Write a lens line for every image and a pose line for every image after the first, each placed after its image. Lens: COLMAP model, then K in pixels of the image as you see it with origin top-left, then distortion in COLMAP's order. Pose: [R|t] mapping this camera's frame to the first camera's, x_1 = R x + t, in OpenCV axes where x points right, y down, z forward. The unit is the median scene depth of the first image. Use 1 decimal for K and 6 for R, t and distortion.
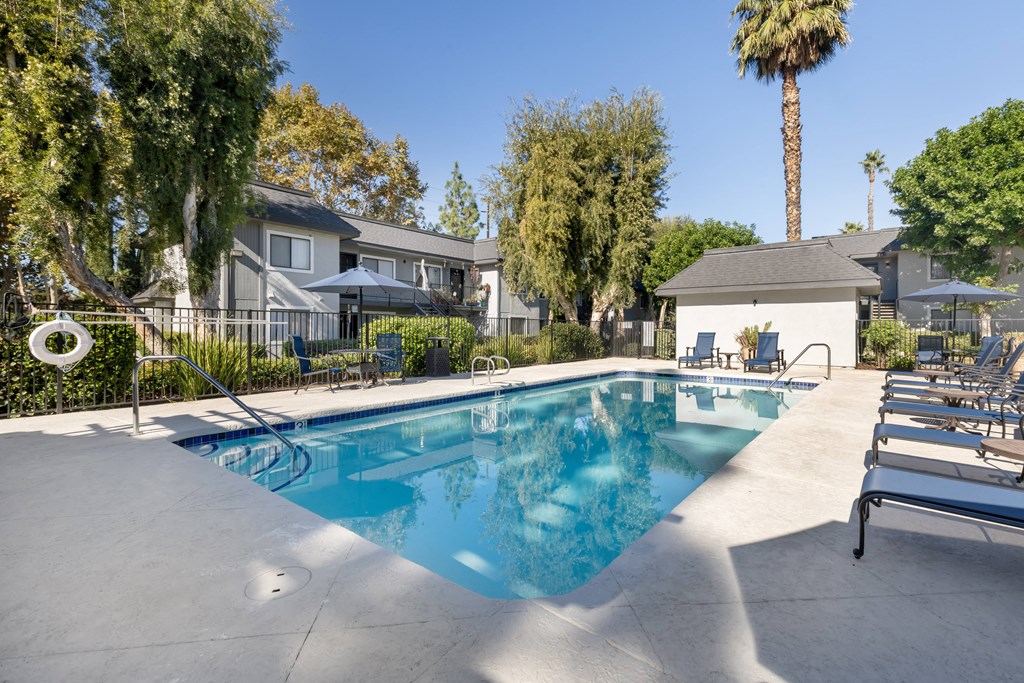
lens RADIAL K [[440.0, 0, 514.5], [0, 440.0, 334.4], [0, 0, 1]] dist [-0.003404, -0.000432]
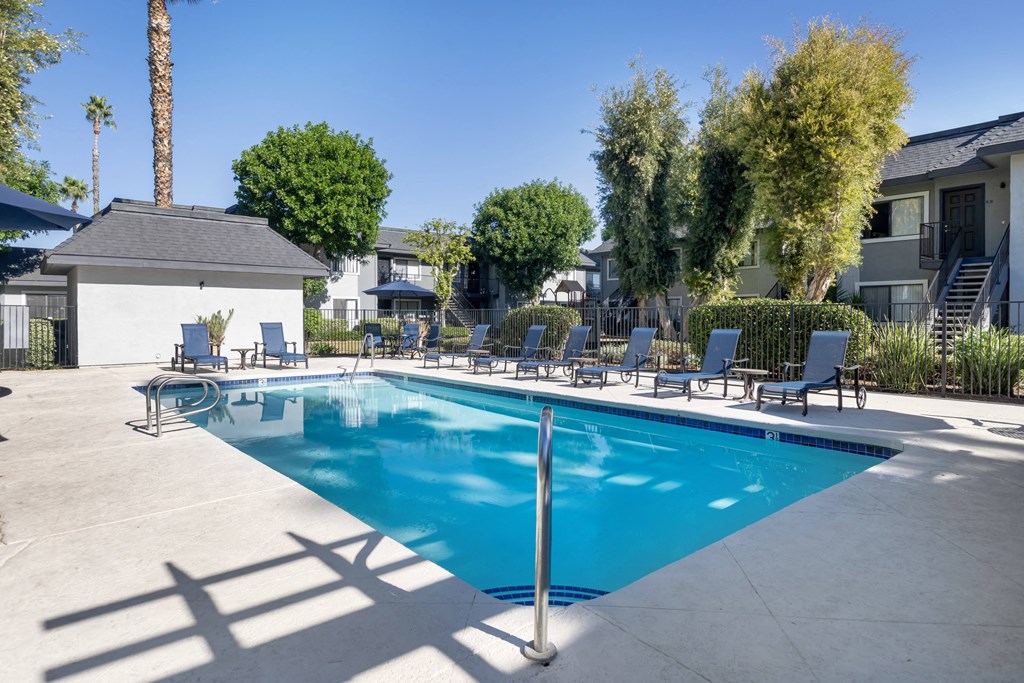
lens RADIAL K [[585.0, 0, 511.8], [0, 585.0, 335.0], [0, 0, 1]] dist [-0.035249, -0.001516]
pose [[0.150196, -0.037262, 0.987954, -0.355384], [0.014297, 0.999267, 0.035515, -0.010133], [-0.988553, 0.008791, 0.150619, 0.258258]]
